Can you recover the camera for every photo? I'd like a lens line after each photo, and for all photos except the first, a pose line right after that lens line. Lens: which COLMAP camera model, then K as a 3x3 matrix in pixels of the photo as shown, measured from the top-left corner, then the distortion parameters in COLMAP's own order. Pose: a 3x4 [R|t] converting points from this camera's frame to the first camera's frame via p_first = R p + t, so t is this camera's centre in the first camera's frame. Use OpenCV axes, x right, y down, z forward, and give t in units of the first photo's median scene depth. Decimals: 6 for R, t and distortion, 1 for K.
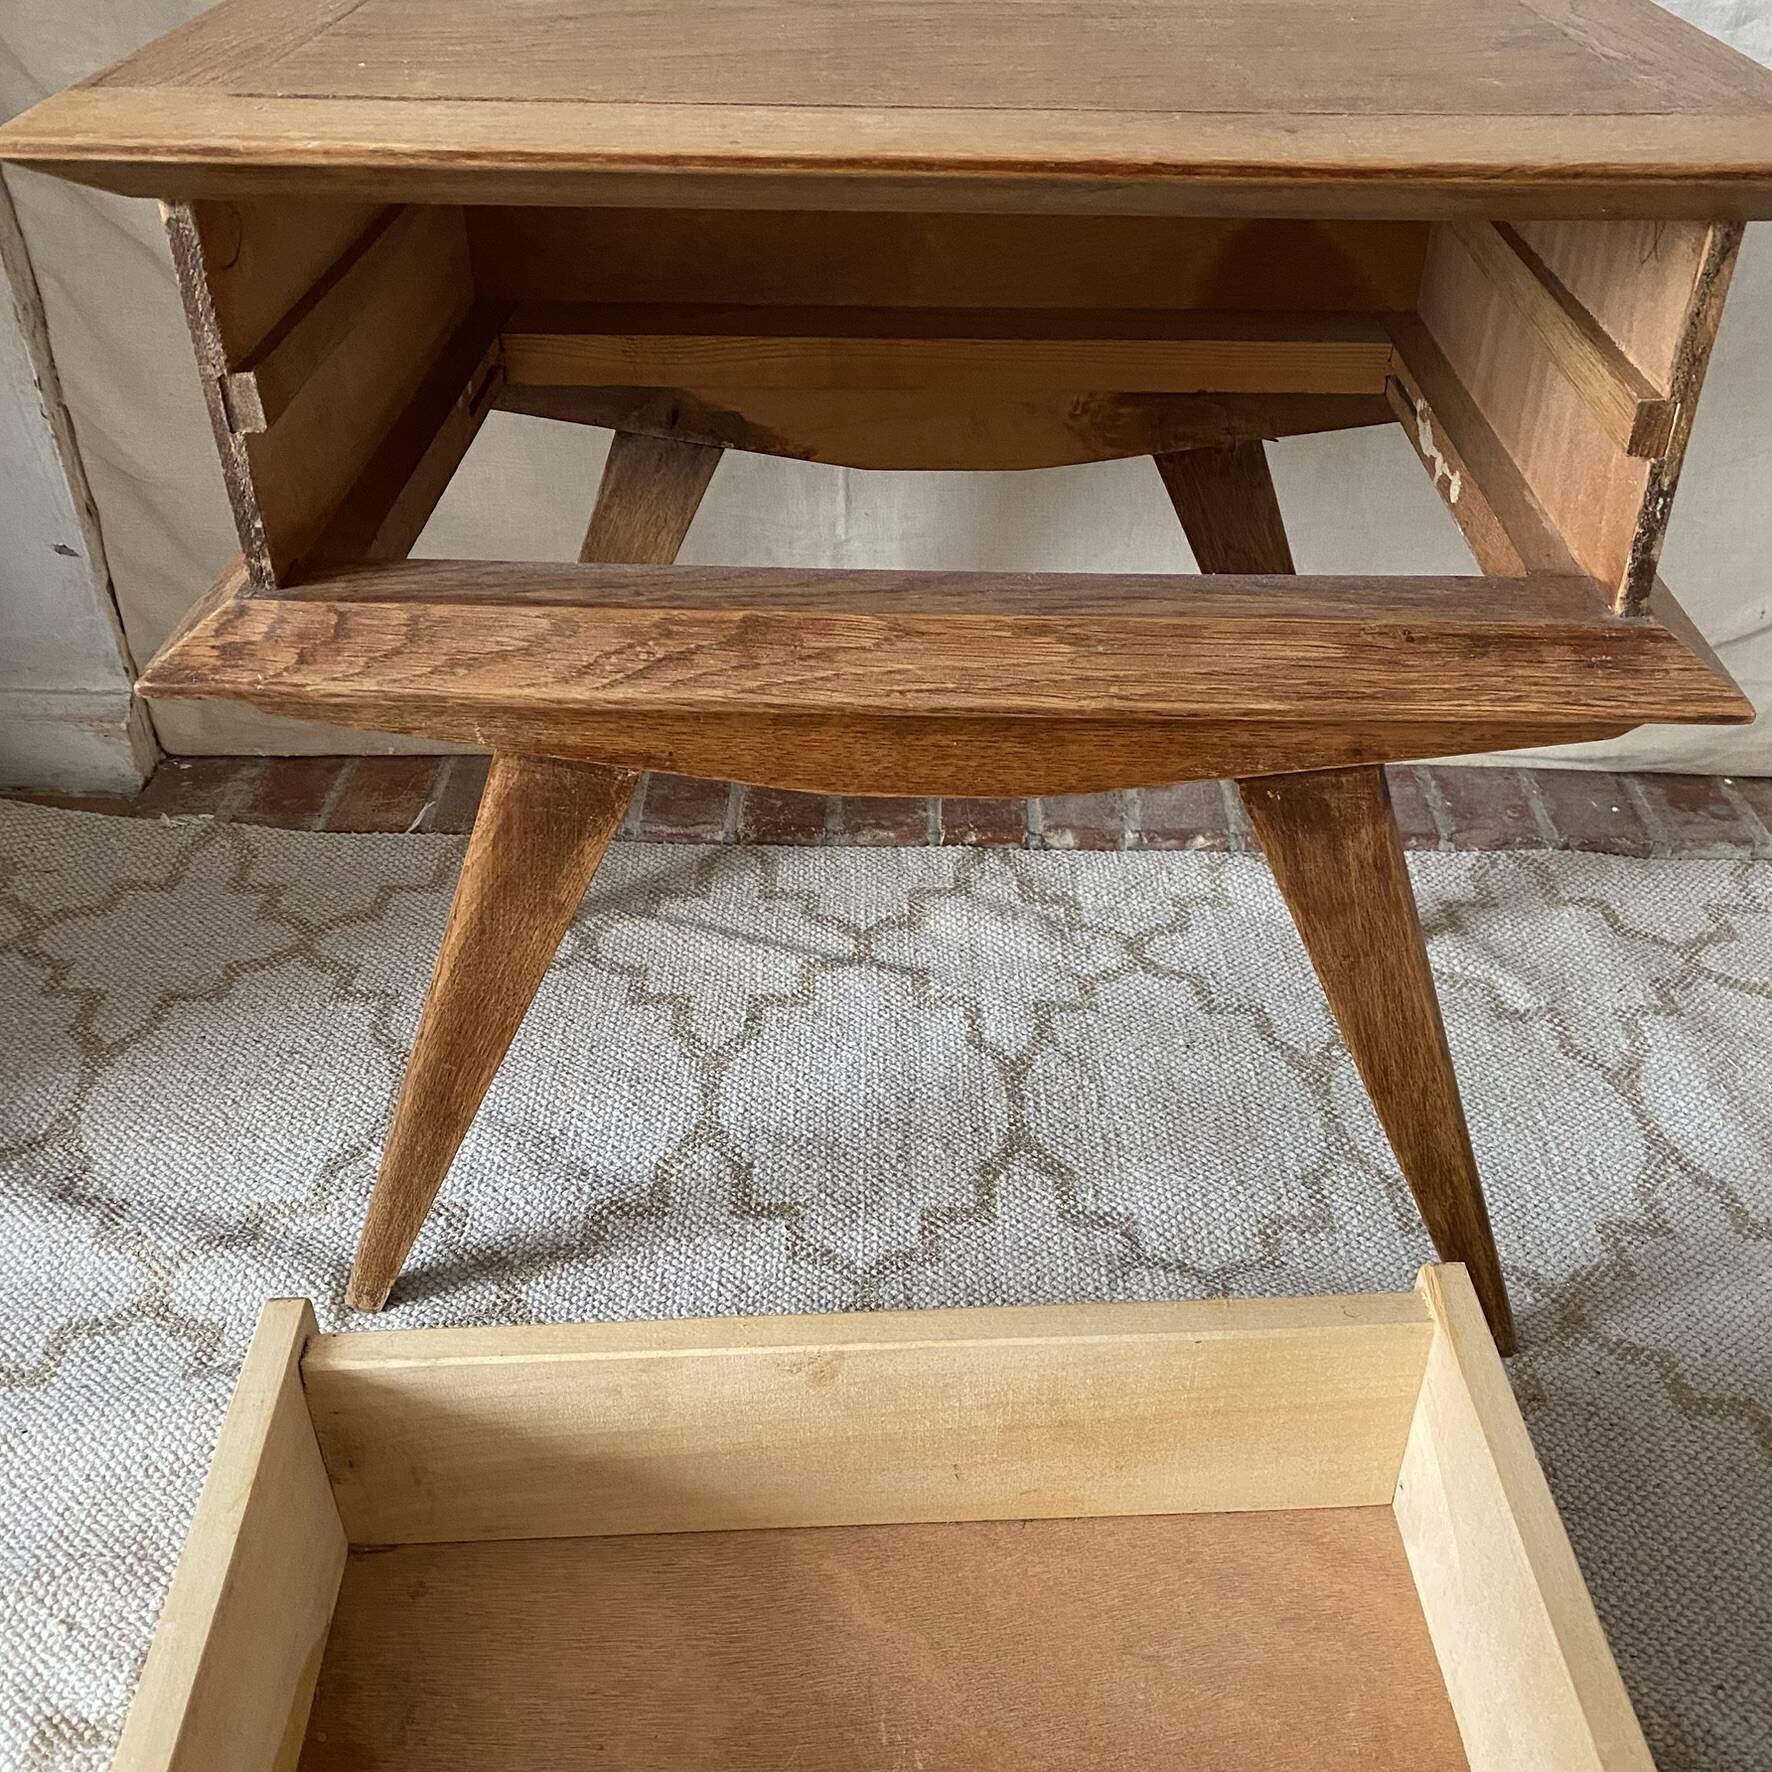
lens RADIAL K [[1818.0, 0, 902.0], [0, 1818.0, 882.3], [0, 0, 1]] dist [0.007990, 0.000000]
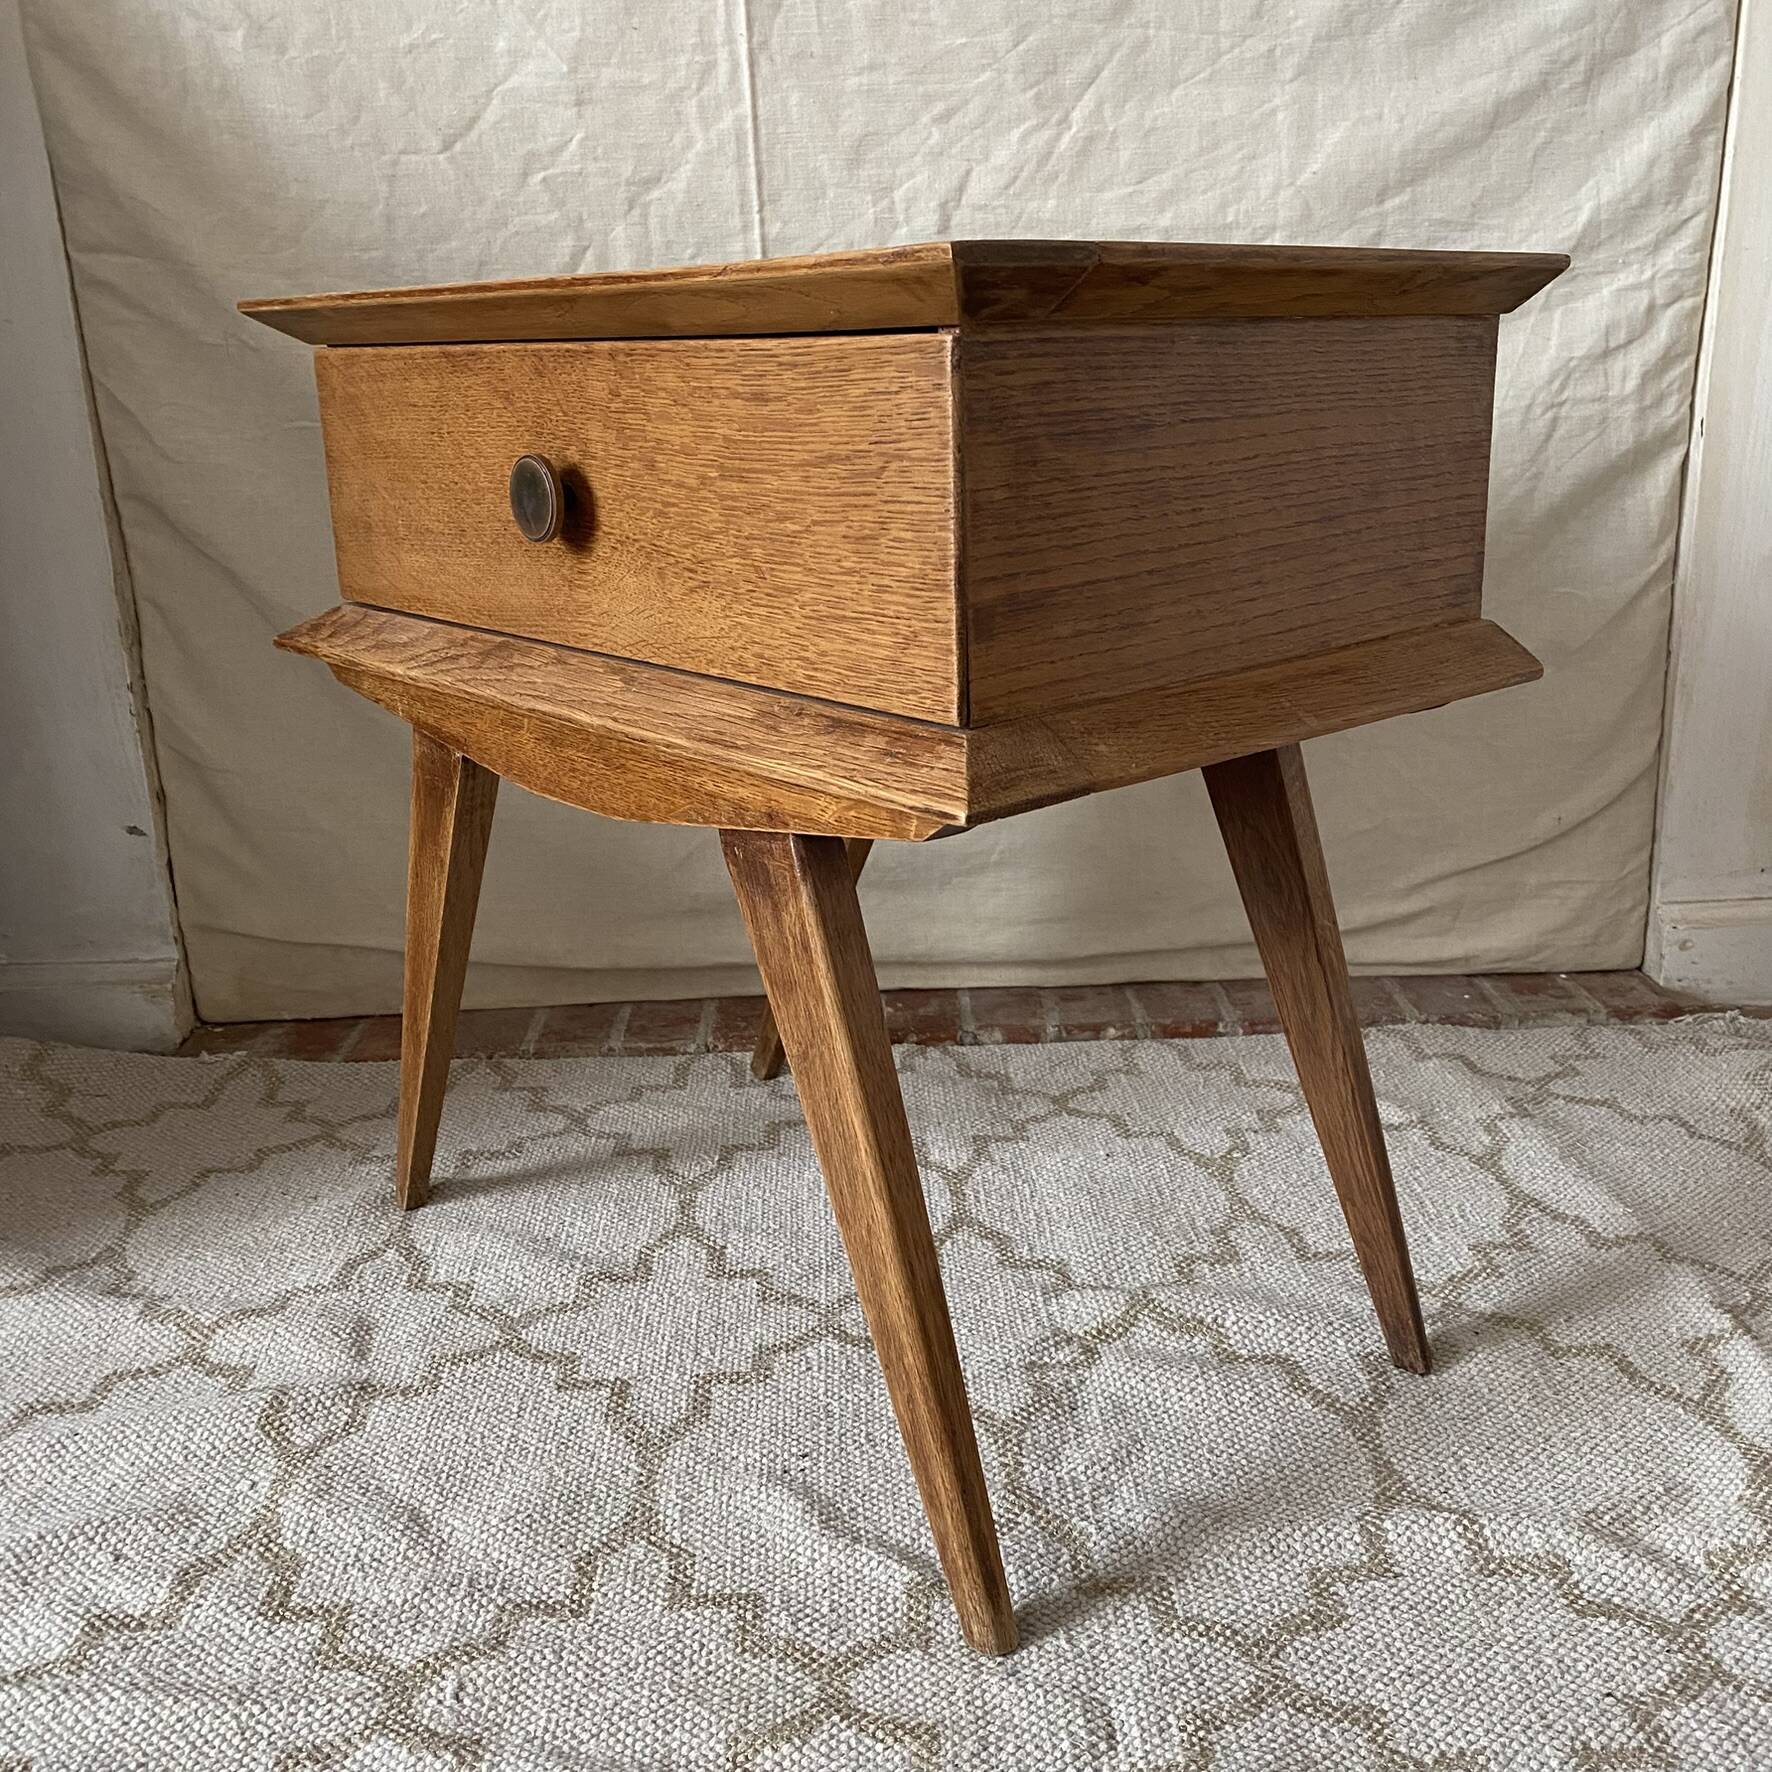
lens RADIAL K [[1818.0, 0, 903.4], [0, 1818.0, 886.0], [0, 0, 1]] dist [0.007990, 0.000000]
pose [[0.998577, -0.044849, 0.028862, 0.005202], [0.051752, 0.945625, -0.321115, 0.328924], [-0.012891, 0.322152, 0.946600, -0.149757]]
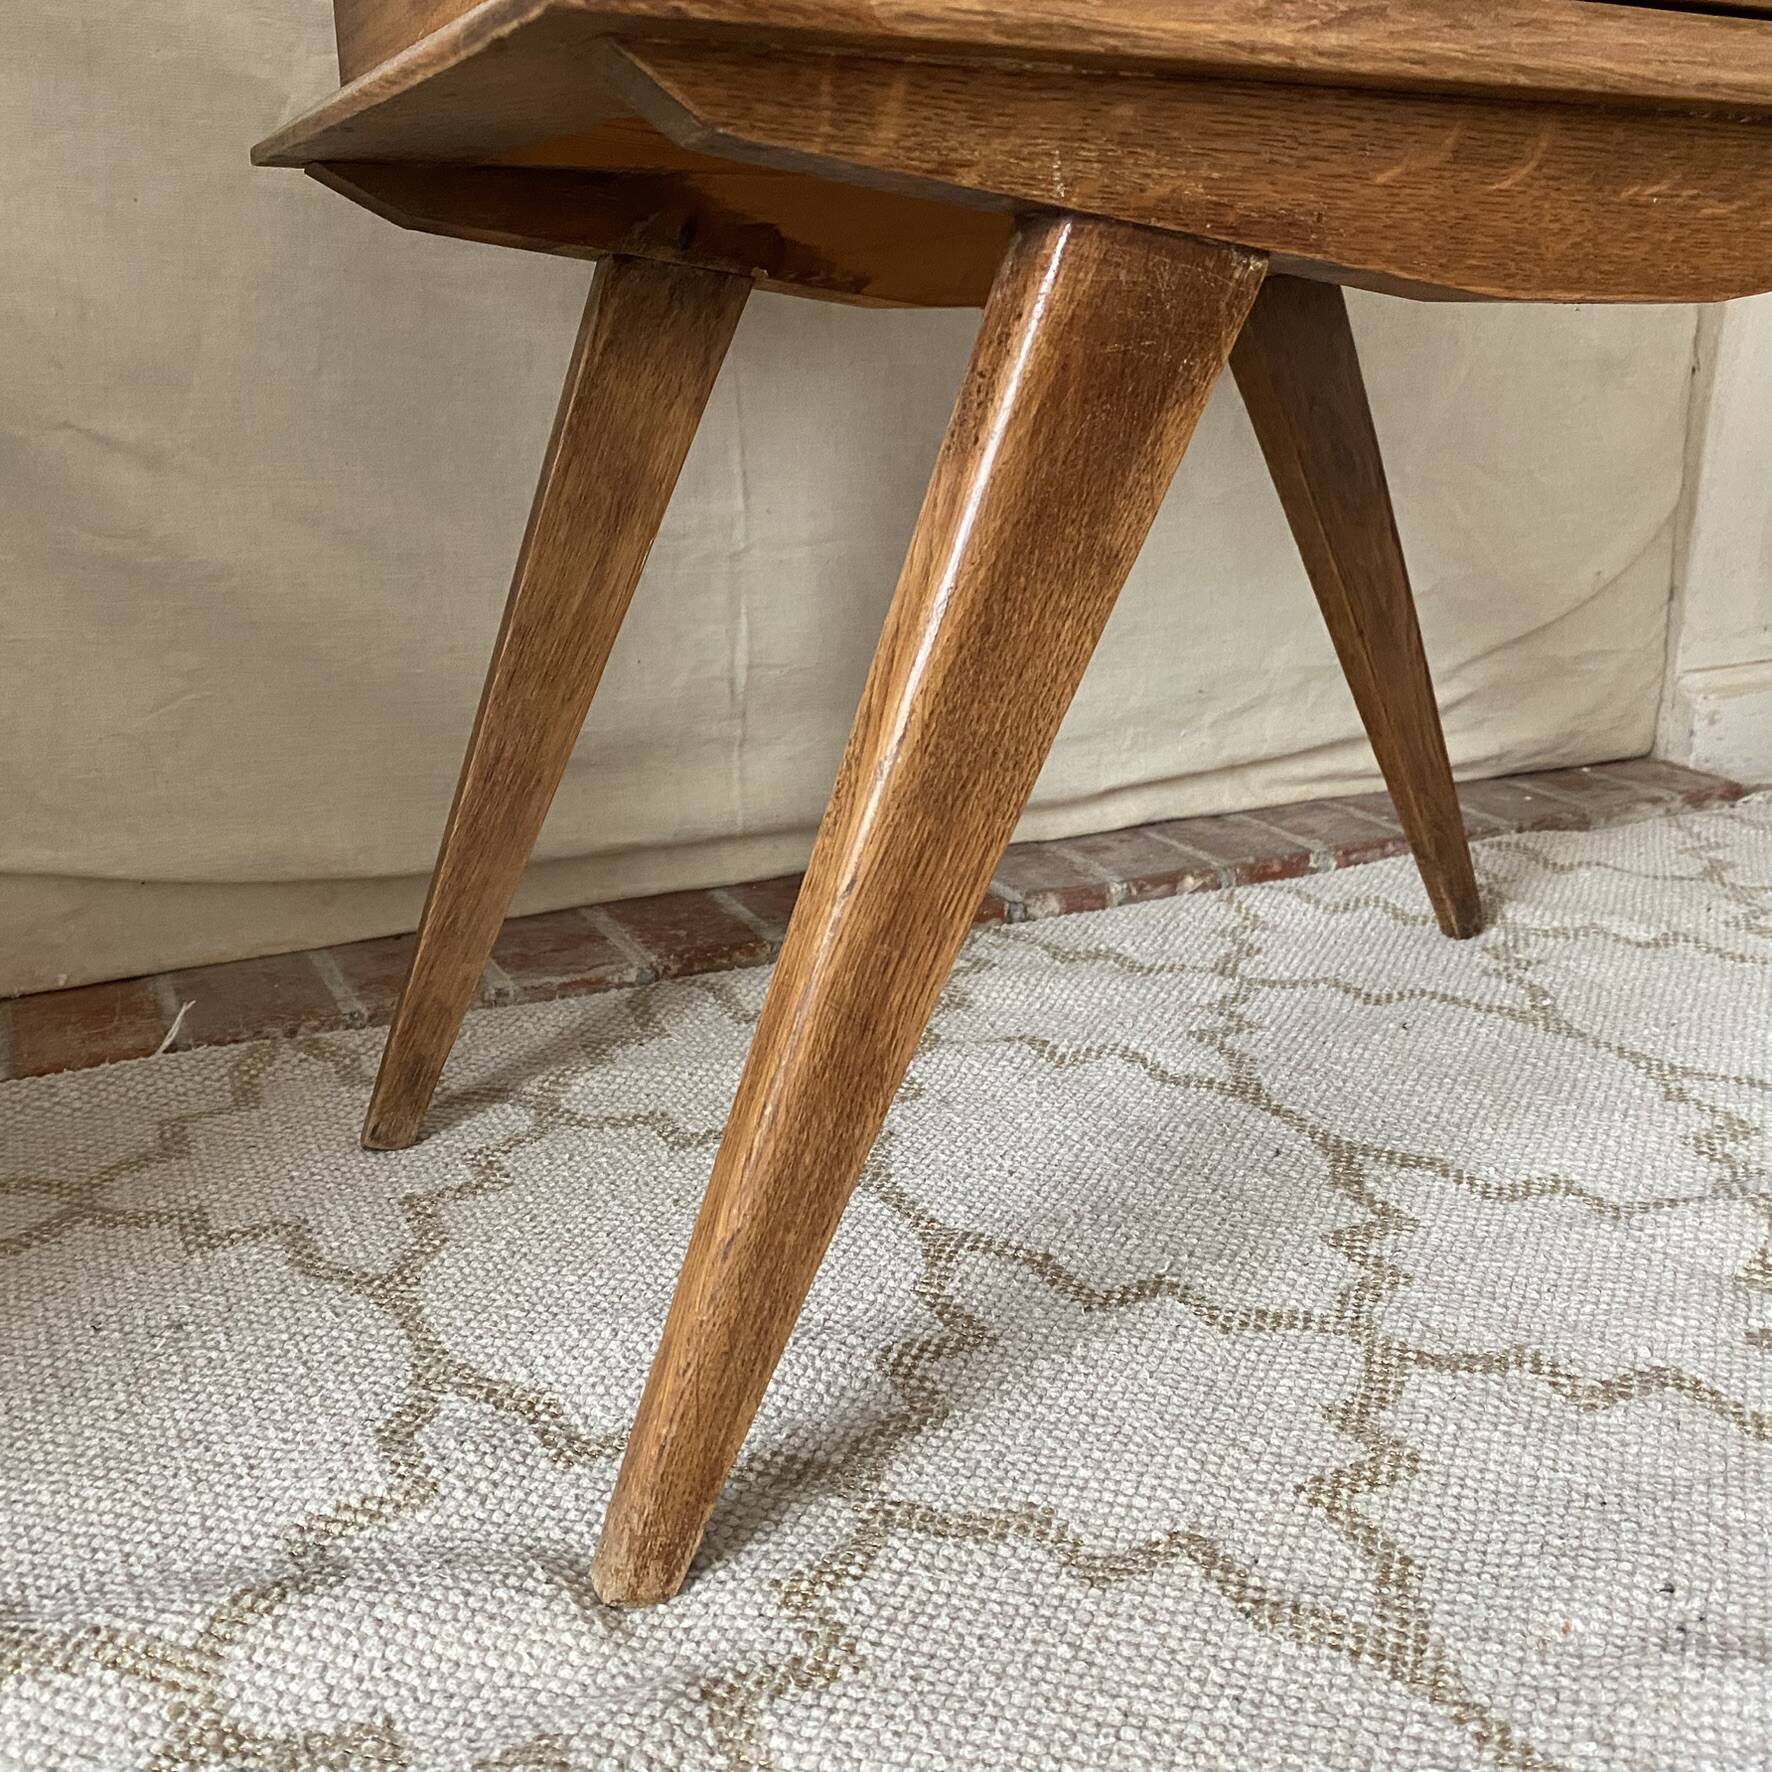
lens RADIAL K [[1818.0, 0, 894.8], [0, 1818.0, 860.4], [0, 0, 1]] dist [0.007990, 0.000000]
pose [[0.885614, -0.139057, 0.443116, -0.416330], [0.273562, 0.927227, -0.255763, 0.185224], [-0.375303, 0.347727, 0.859205, 0.445483]]
